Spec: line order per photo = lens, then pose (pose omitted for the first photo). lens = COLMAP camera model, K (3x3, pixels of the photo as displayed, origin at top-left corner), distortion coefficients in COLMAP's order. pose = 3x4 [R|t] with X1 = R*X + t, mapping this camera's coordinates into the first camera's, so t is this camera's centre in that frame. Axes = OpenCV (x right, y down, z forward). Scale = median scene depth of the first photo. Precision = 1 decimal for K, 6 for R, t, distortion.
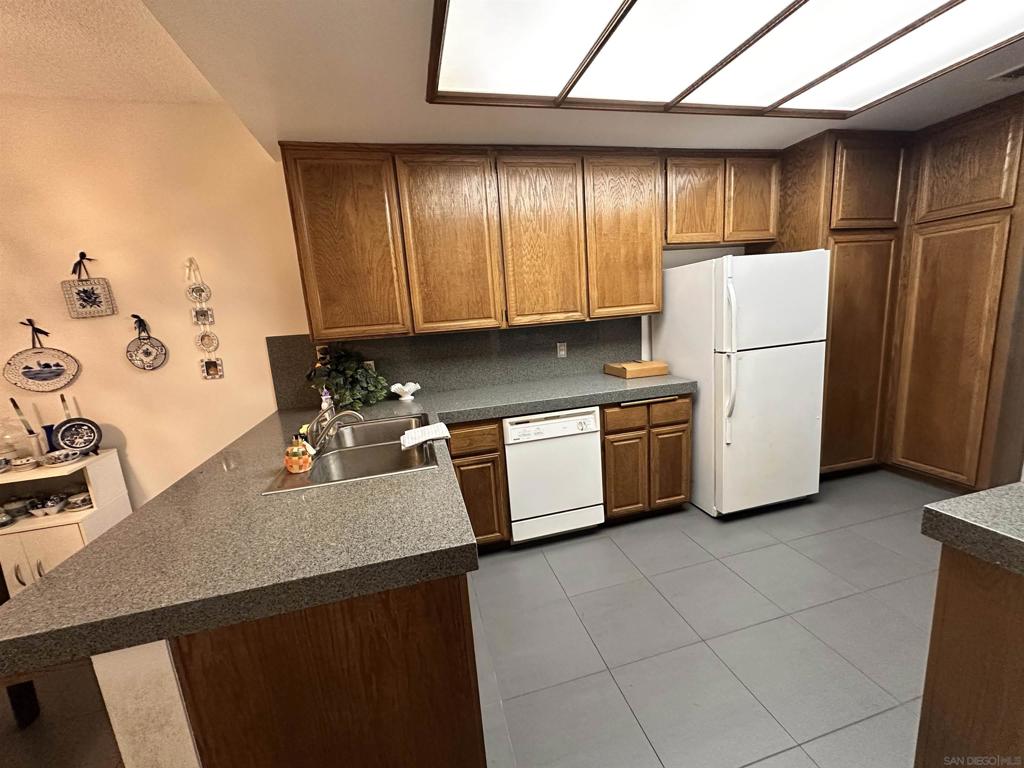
lens RADIAL K [[408.1, 0, 512.8], [0, 408.1, 384.7], [0, 0, 1]] dist [-0.000423, 0.000339]
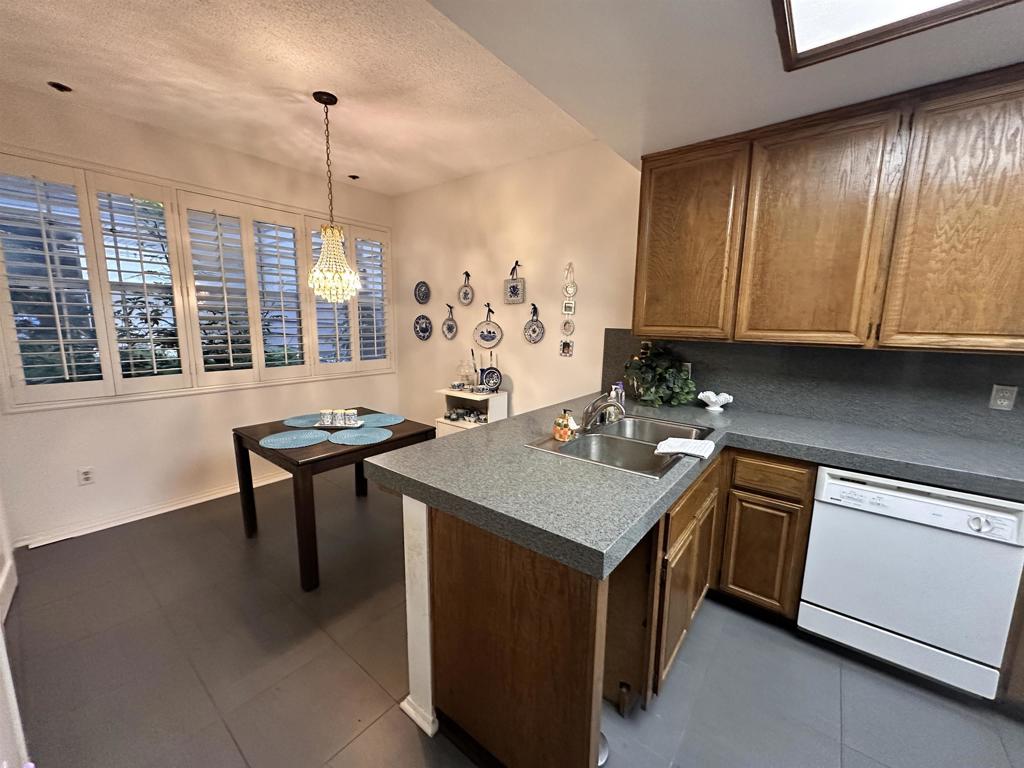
lens RADIAL K [[408.1, 0, 512.0], [0, 408.1, 384.9], [0, 0, 1]] dist [-0.000423, 0.000339]
pose [[0.603617, 0.204986, -0.770472, 0.184229], [-0.199451, 0.974479, 0.103005, -0.026453], [0.771923, 0.091496, 0.629097, 0.070617]]
